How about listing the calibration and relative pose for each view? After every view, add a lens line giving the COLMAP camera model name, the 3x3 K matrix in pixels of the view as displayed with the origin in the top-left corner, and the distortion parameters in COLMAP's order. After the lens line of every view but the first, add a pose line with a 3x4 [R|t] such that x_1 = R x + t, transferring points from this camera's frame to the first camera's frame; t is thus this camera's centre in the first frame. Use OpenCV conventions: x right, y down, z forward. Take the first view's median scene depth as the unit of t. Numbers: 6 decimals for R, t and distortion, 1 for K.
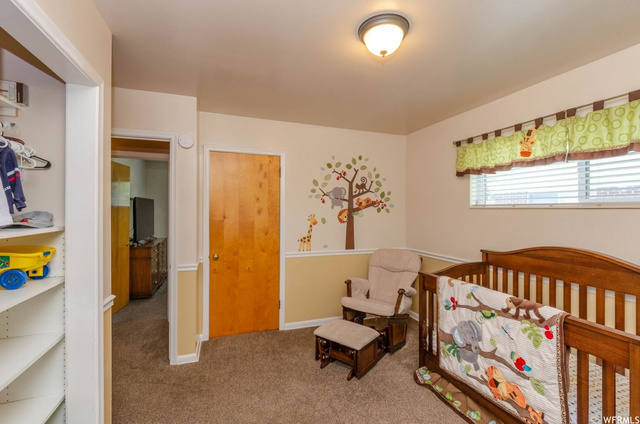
lens RADIAL K [[283.3, 0, 321.2], [0, 283.3, 208.4], [0, 0, 1]] dist [-0.001840, 0.000132]
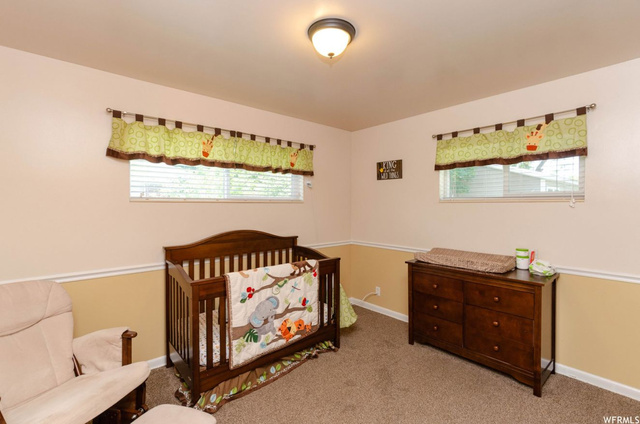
lens RADIAL K [[283.3, 0, 320.4], [0, 283.3, 213.1], [0, 0, 1]] dist [-0.001840, 0.000132]
pose [[-0.348740, -0.022845, 0.936941, -0.632881], [-0.003156, 0.999726, 0.023202, 0.019822], [-0.937214, 0.005134, -0.348717, 1.192441]]
